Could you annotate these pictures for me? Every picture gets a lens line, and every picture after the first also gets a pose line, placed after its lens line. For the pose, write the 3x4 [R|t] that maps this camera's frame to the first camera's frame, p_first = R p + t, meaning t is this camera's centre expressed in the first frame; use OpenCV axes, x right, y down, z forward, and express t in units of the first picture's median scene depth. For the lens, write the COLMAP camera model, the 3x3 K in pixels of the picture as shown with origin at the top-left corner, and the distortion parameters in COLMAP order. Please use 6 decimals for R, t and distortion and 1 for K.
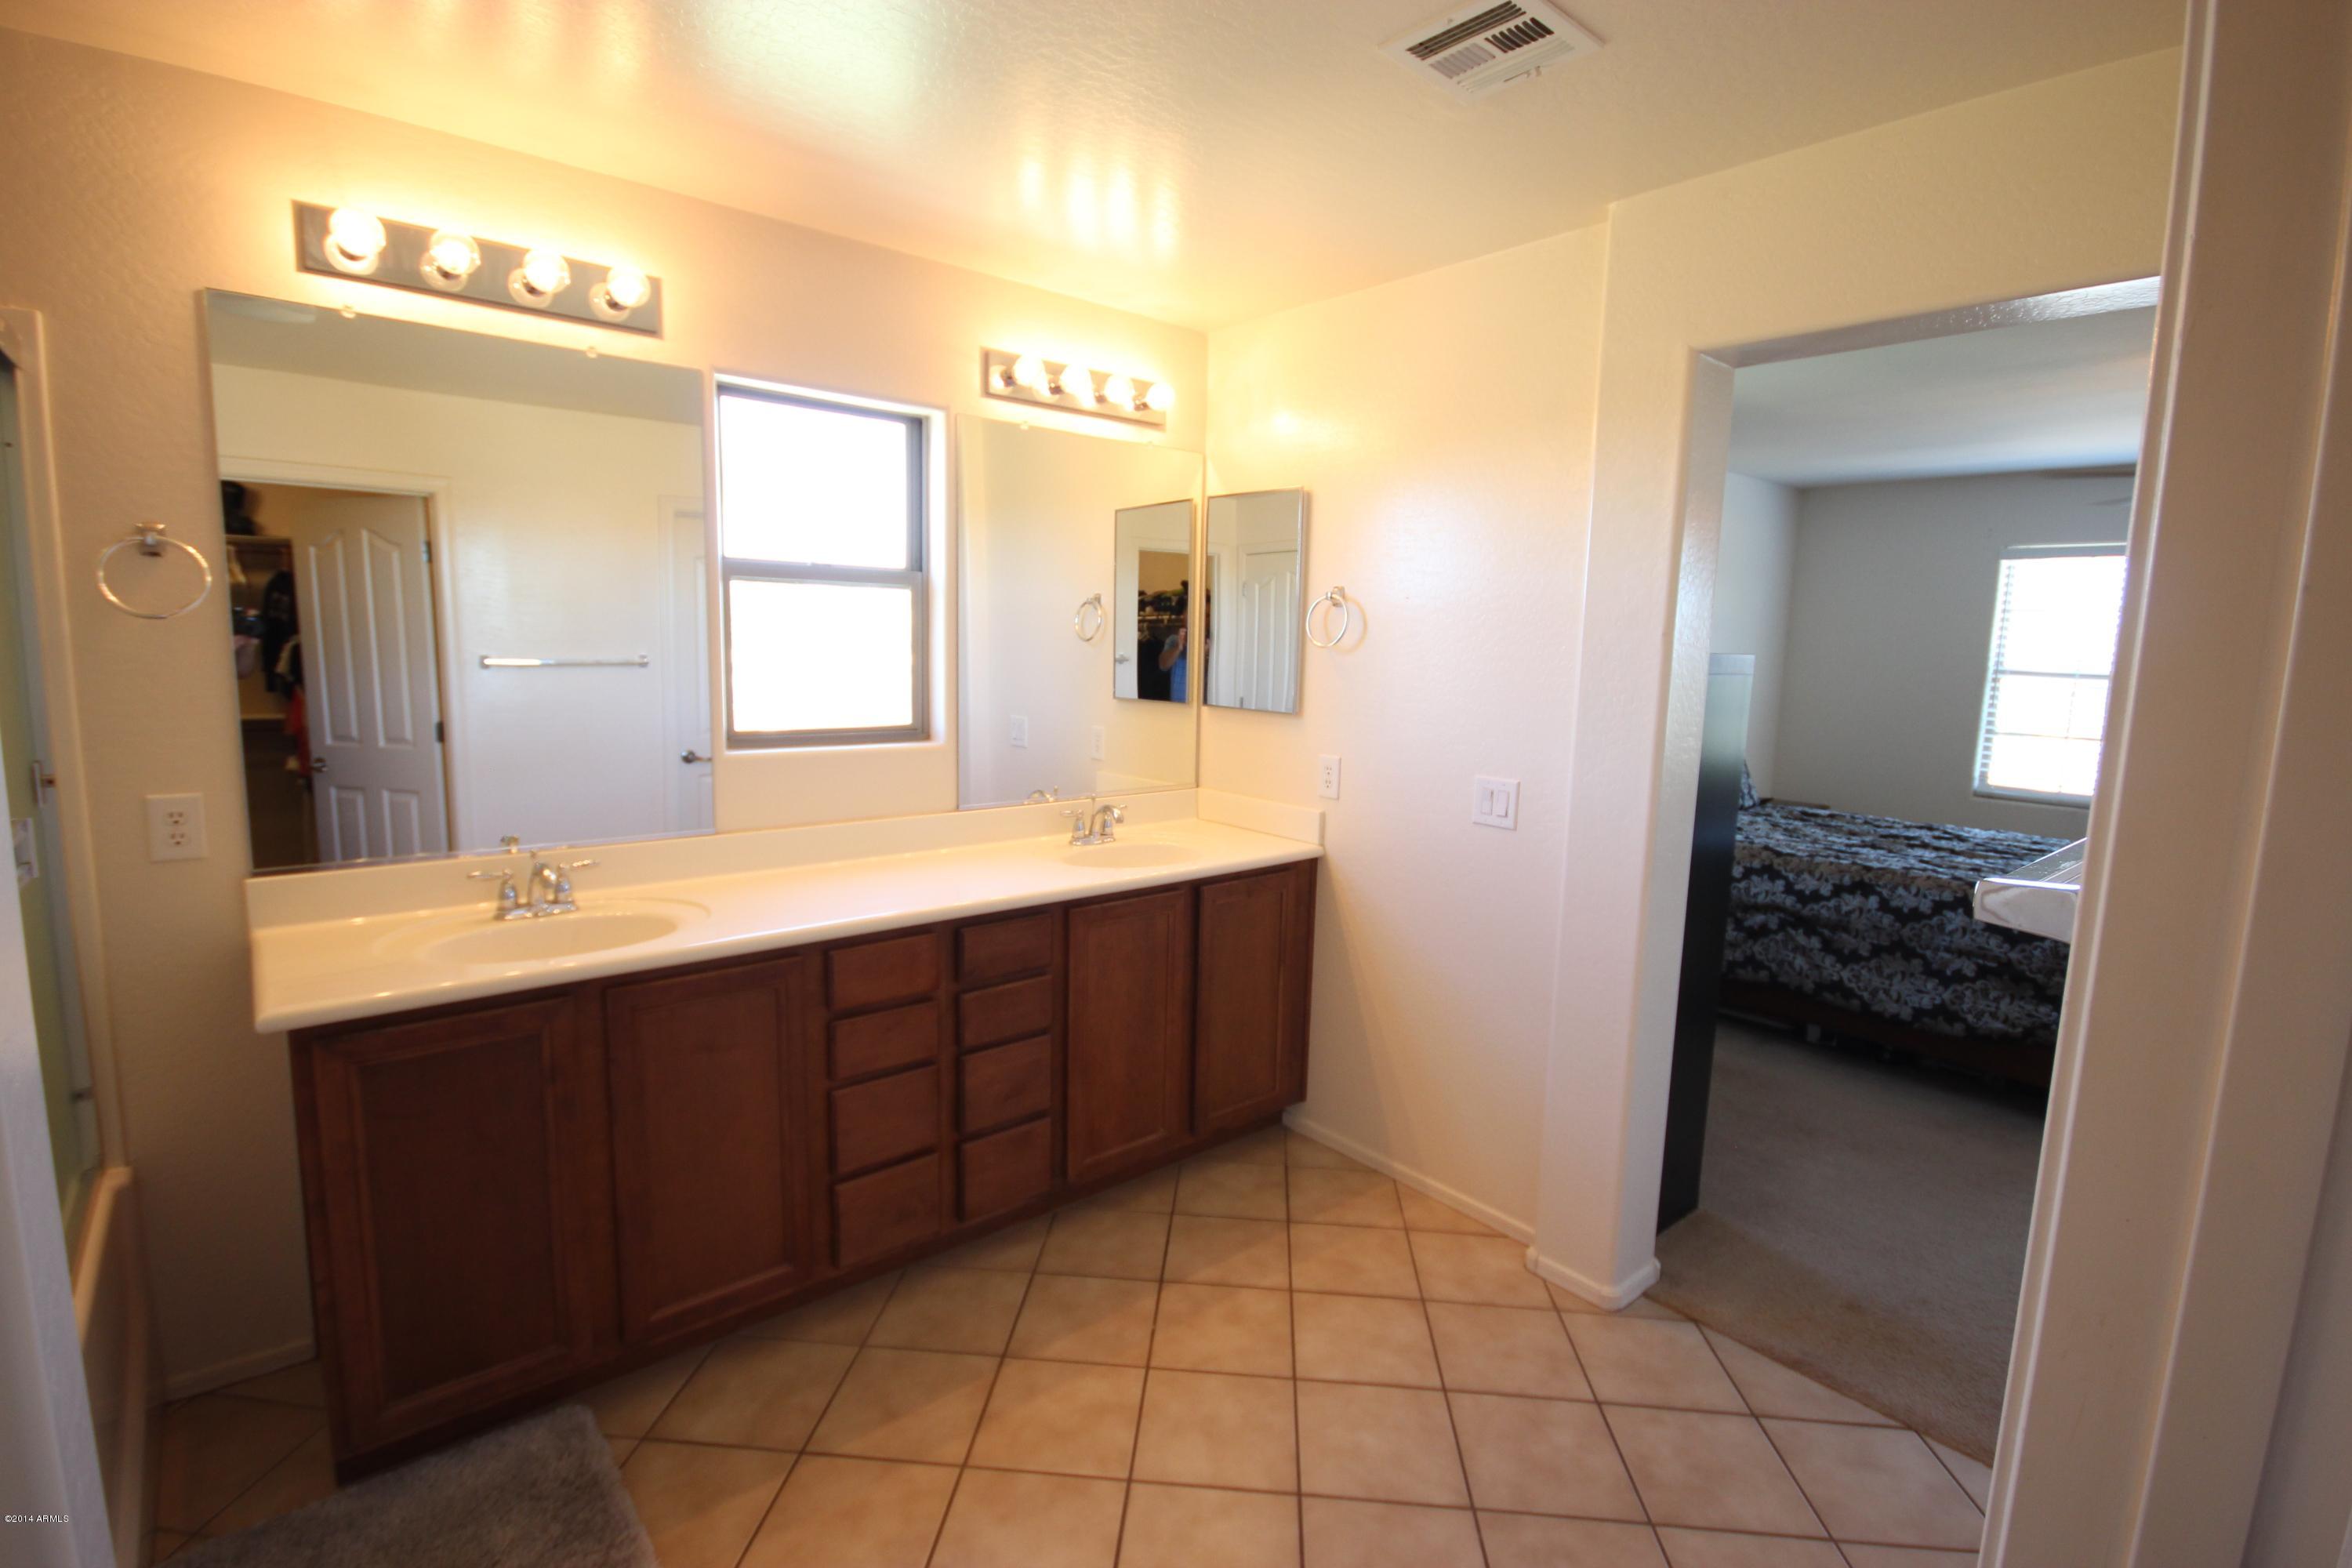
lens RADIAL K [[1086.1, 0, 1174.8], [0, 1086.1, 781.9], [0, 0, 1]] dist [0.003823, -0.007259]
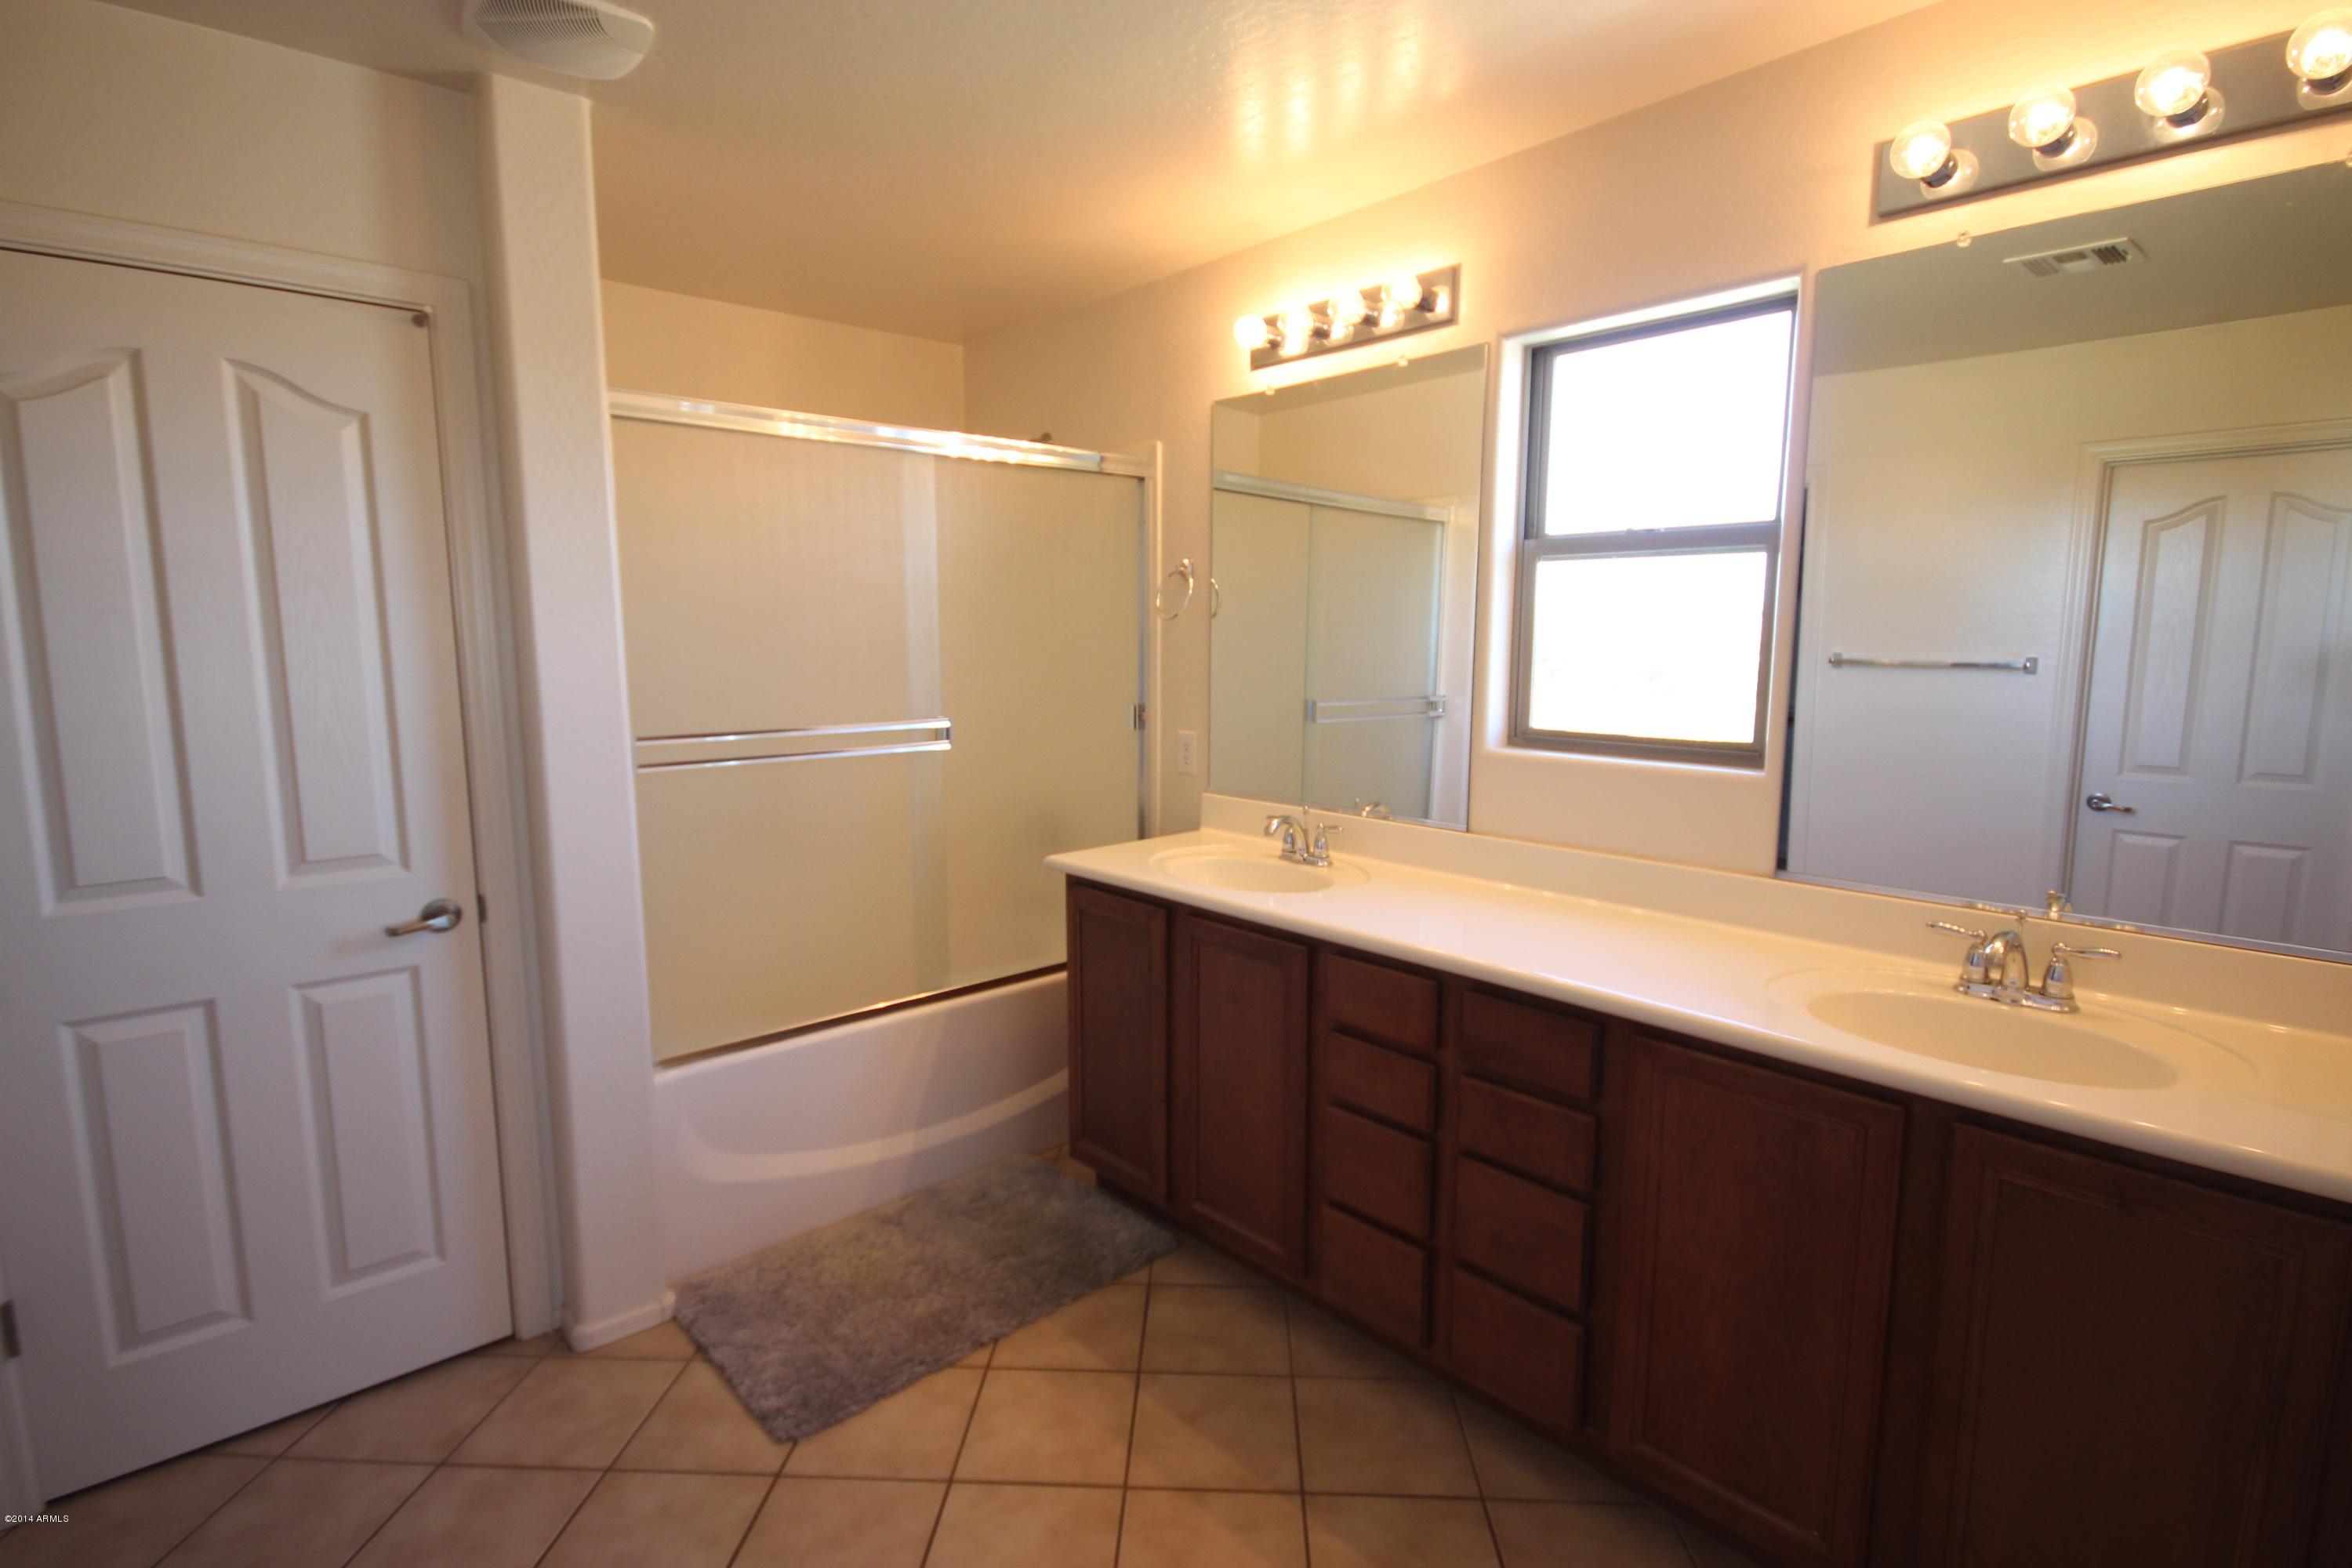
lens RADIAL K [[1149.4, 0, 1179.9], [0, 1149.4, 781.0], [0, 0, 1]] dist [0.008988, 0.000288]
pose [[0.028845, 0.106066, -0.993941, 0.945289], [-0.130264, 0.986274, 0.101467, -0.109388], [0.991060, 0.126547, 0.042266, 1.180659]]
